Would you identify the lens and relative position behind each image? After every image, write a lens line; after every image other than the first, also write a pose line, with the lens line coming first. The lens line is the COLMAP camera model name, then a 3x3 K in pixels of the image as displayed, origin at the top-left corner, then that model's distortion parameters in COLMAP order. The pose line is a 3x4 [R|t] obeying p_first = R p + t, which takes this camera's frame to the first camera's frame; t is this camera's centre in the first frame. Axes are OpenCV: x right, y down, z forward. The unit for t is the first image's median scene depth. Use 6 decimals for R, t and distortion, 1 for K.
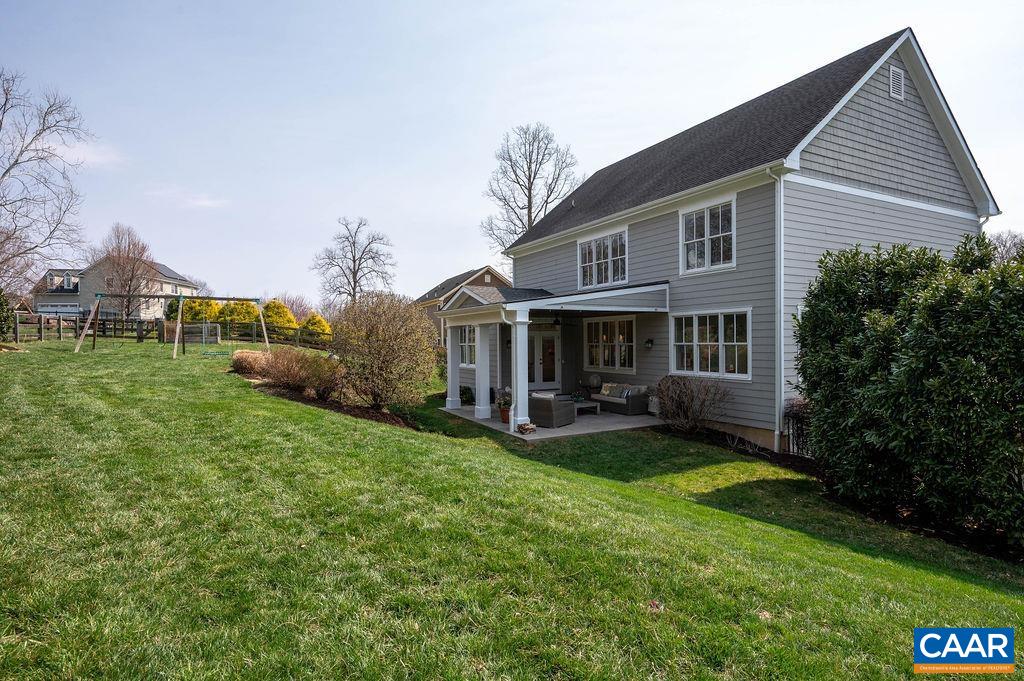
lens RADIAL K [[538.1, 0, 512.6], [0, 538.1, 344.7], [0, 0, 1]] dist [-0.001741, -0.000079]
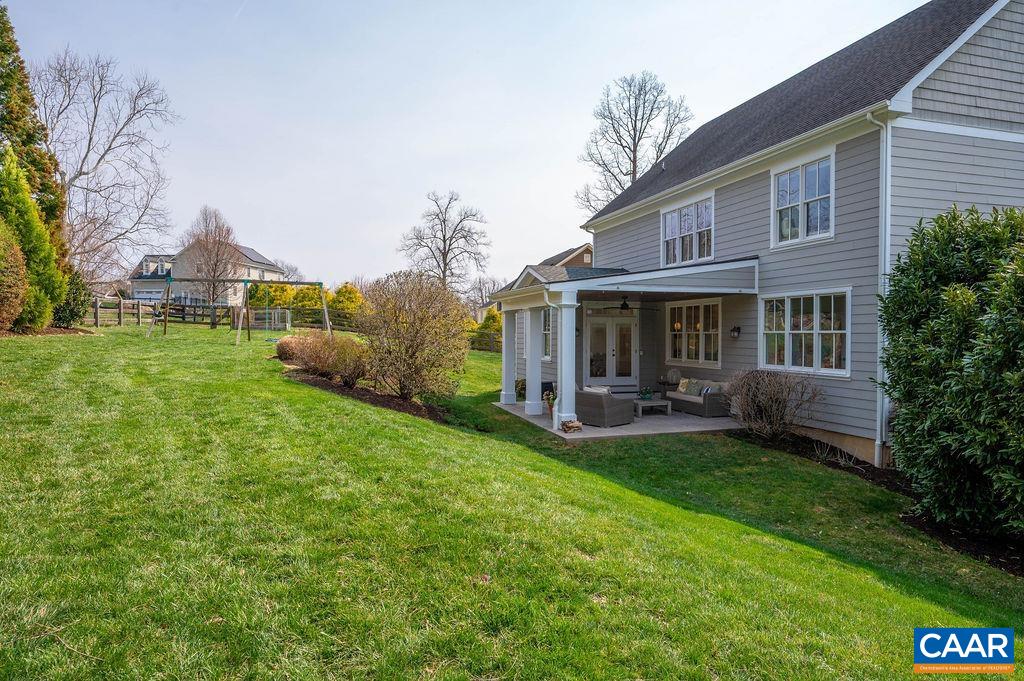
lens RADIAL K [[632.3, 0, 512.0], [0, 632.3, 340.5], [0, 0, 1]] dist [-0.003153, 0.001022]
pose [[0.980942, 0.011367, -0.193966, 0.099551], [-0.010411, 0.999928, 0.005947, 0.008377], [0.194019, -0.003814, 0.980990, -0.021325]]
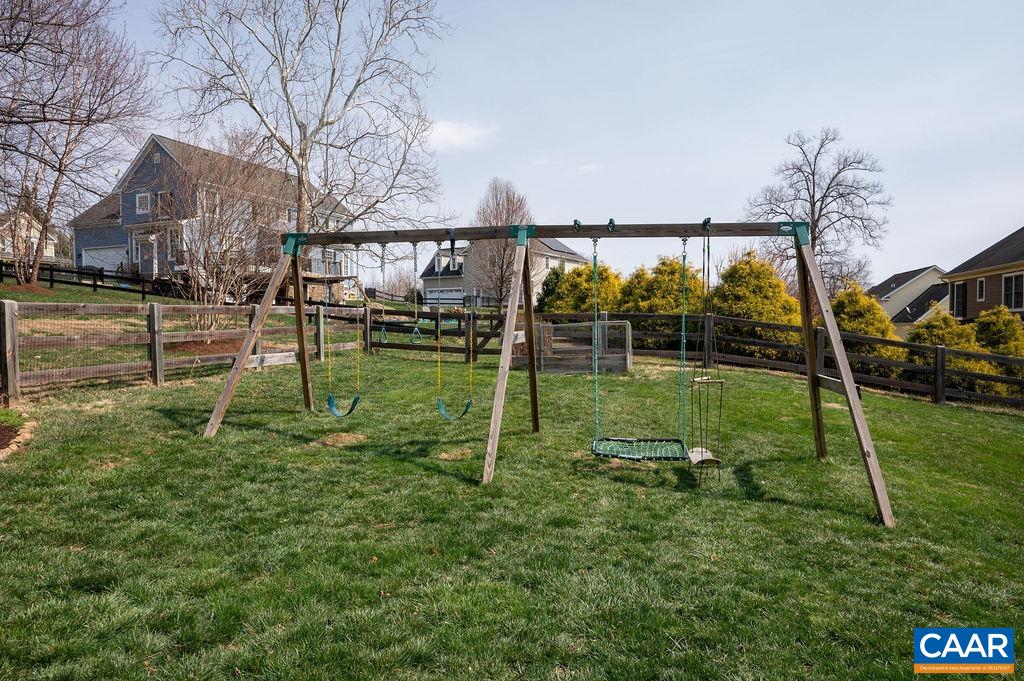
lens RADIAL K [[650.0, 0, 512.3], [0, 650.0, 341.2], [0, 0, 1]] dist [-0.000292, -0.000113]
pose [[0.797996, 0.016919, -0.602426, -0.600060], [-0.007135, 0.999801, 0.018628, -0.057252], [0.602621, -0.010566, 0.797957, 1.044504]]
